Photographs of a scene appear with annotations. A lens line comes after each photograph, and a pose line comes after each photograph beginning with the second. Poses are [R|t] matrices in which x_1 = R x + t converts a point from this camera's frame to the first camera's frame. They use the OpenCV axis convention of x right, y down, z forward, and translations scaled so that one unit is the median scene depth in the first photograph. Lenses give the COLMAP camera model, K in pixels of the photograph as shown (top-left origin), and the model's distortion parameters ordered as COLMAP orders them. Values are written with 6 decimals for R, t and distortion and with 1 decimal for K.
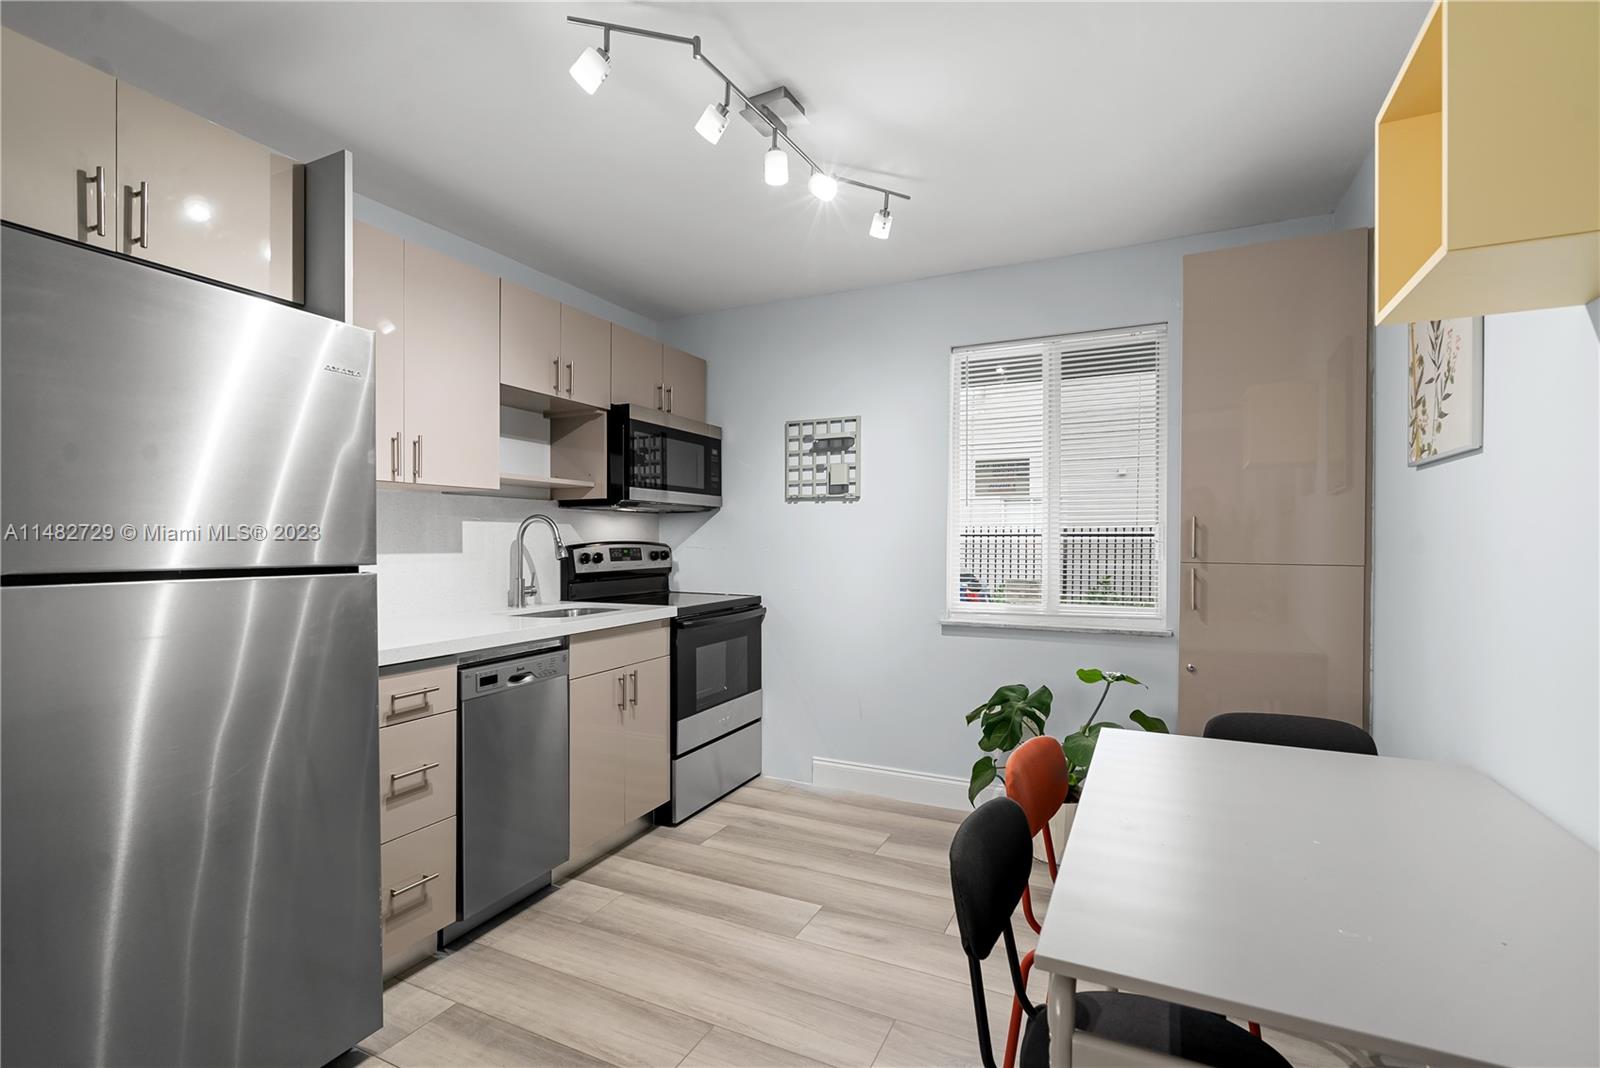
lens RADIAL K [[734.1, 0, 790.4], [0, 734.1, 543.3], [0, 0, 1]] dist [-0.003974, 0.003010]
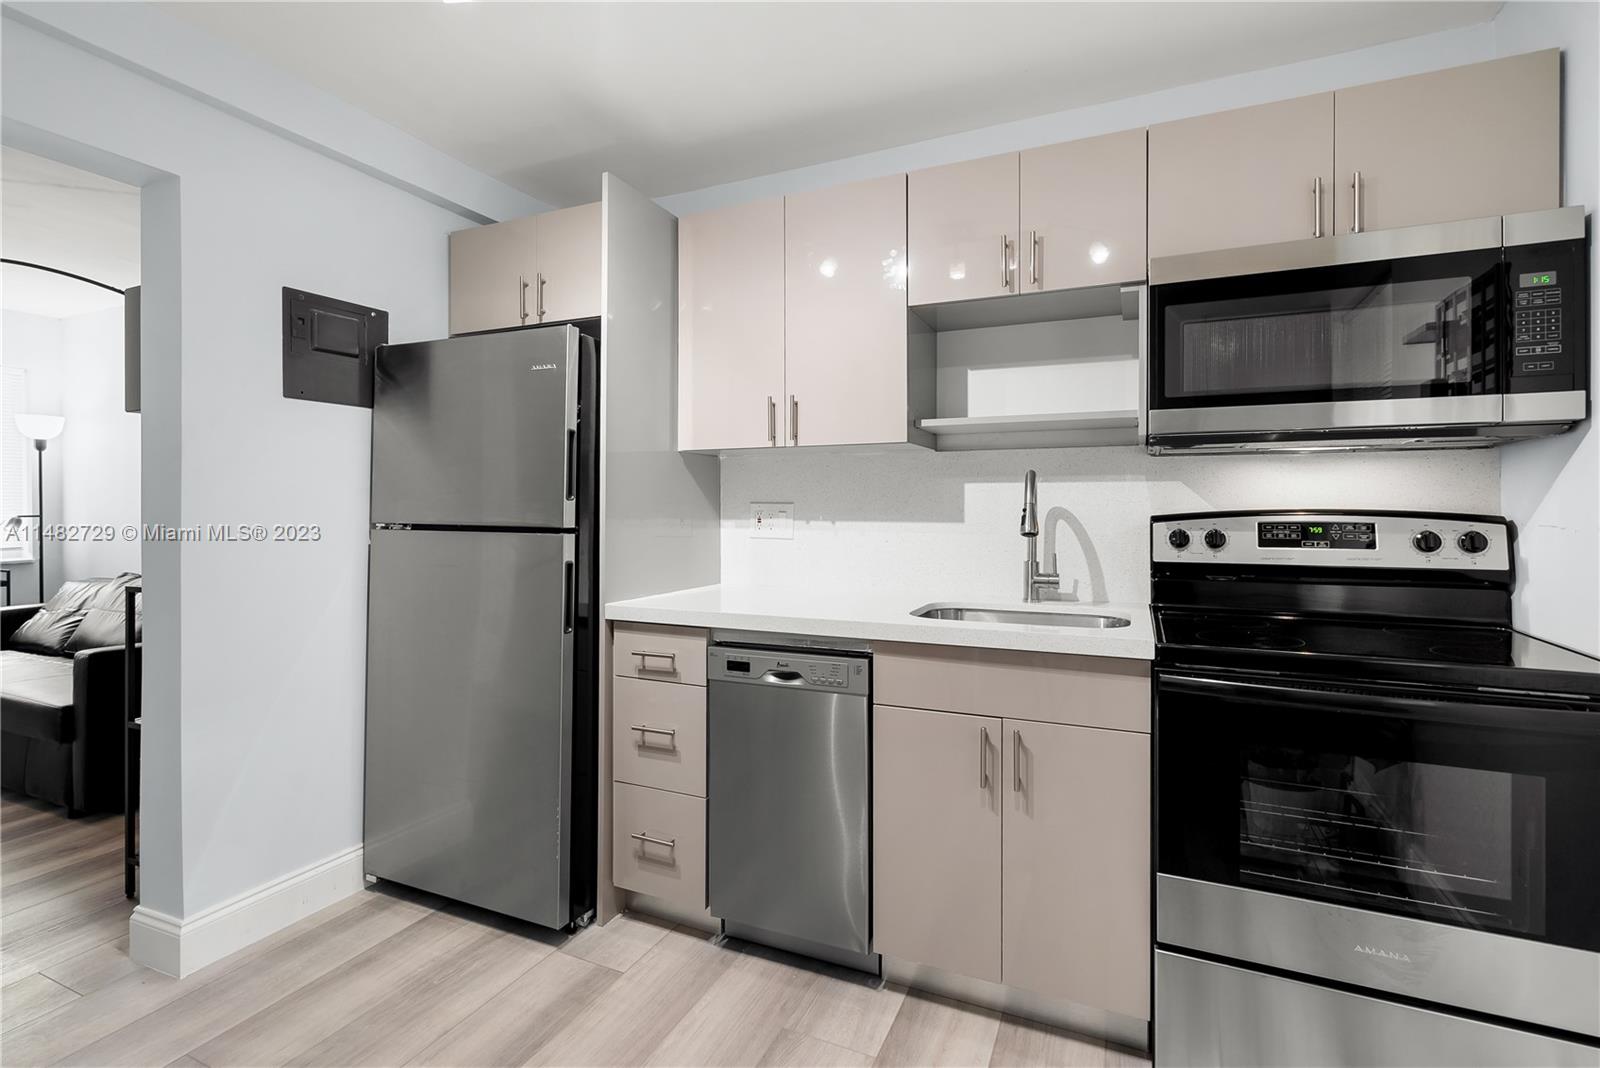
lens RADIAL K [[734.1, 0, 761.7], [0, 734.1, 507.2], [0, 0, 1]] dist [-0.003974, 0.003010]
pose [[0.022395, 0.002797, -0.999745, 0.341229], [-0.005478, 0.999981, 0.002675, -0.004624], [0.999734, 0.005417, 0.022410, 0.733956]]
